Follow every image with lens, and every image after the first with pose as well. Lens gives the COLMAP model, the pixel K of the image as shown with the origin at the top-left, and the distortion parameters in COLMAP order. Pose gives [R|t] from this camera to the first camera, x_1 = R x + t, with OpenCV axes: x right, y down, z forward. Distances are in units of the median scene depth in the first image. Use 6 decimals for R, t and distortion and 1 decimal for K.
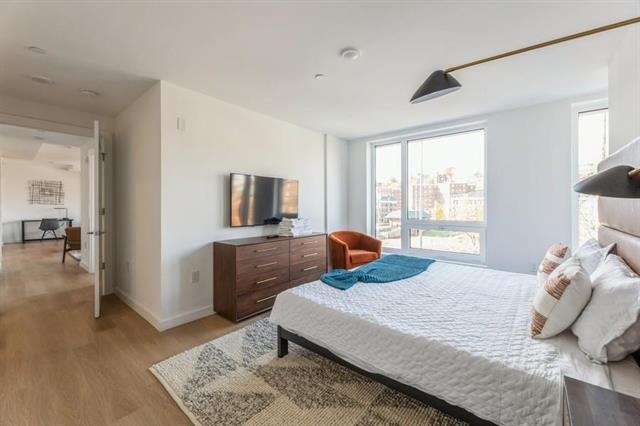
lens RADIAL K [[265.8, 0, 322.9], [0, 265.8, 207.4], [0, 0, 1]] dist [0.000049, 0.001231]
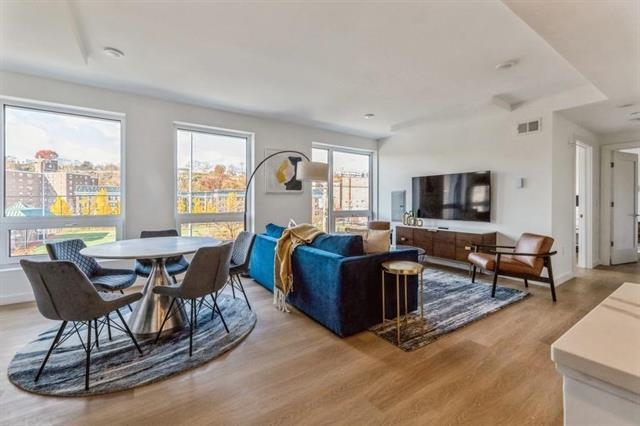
lens RADIAL K [[265.8, 0, 317.6], [0, 265.8, 204.8], [0, 0, 1]] dist [0.000049, 0.001231]
pose [[0.283351, -0.004447, 0.959006, -1.001677], [0.000841, 0.999990, 0.004388, 0.001464], [-0.959016, -0.000436, 0.283352, 0.800890]]
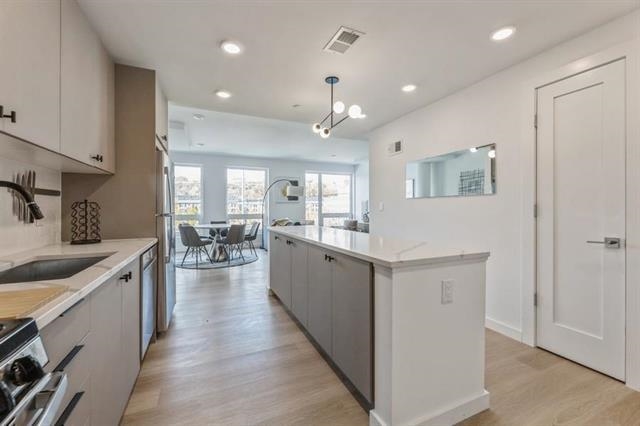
lens RADIAL K [[265.8, 0, 316.0], [0, 265.8, 208.1], [0, 0, 1]] dist [0.000049, 0.001231]
pose [[0.457943, 0.003447, 0.888975, -1.249904], [0.003464, 0.999978, -0.005662, 0.005357], [-0.888975, 0.005672, 0.457921, 0.528394]]
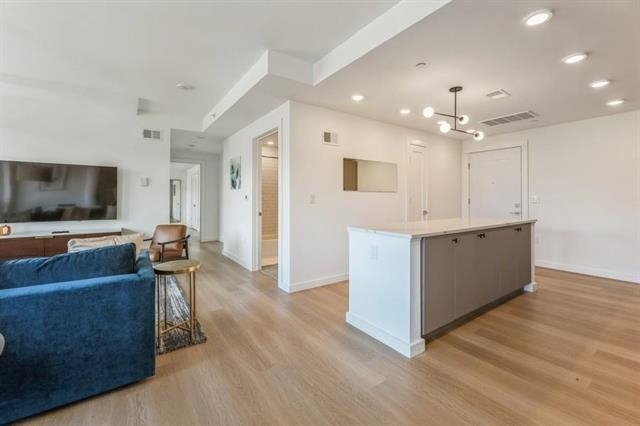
lens RADIAL K [[265.8, 0, 317.2], [0, 265.8, 198.7], [0, 0, 1]] dist [0.000049, 0.001231]
pose [[-0.966961, 0.005765, 0.254861, -0.921674], [0.005591, 0.999983, -0.001405, 0.001513], [-0.254865, 0.000067, -0.966977, 0.991749]]
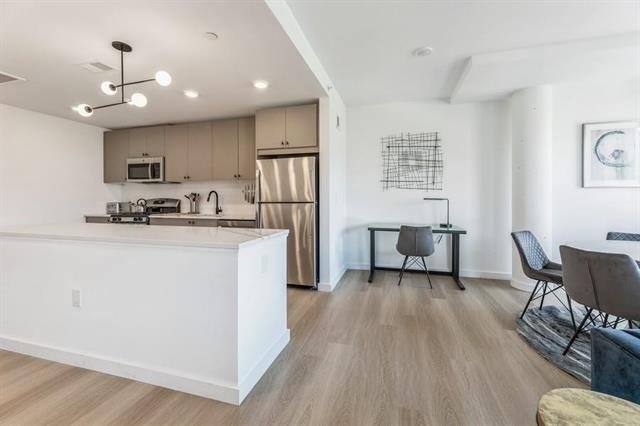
lens RADIAL K [[265.8, 0, 320.7], [0, 265.8, 198.8], [0, 0, 1]] dist [0.000049, 0.001231]
pose [[0.409687, 0.006791, -0.912201, -0.716374], [-0.003920, 0.999976, 0.005684, 0.001735], [0.912218, 0.001247, 0.409704, 0.701803]]
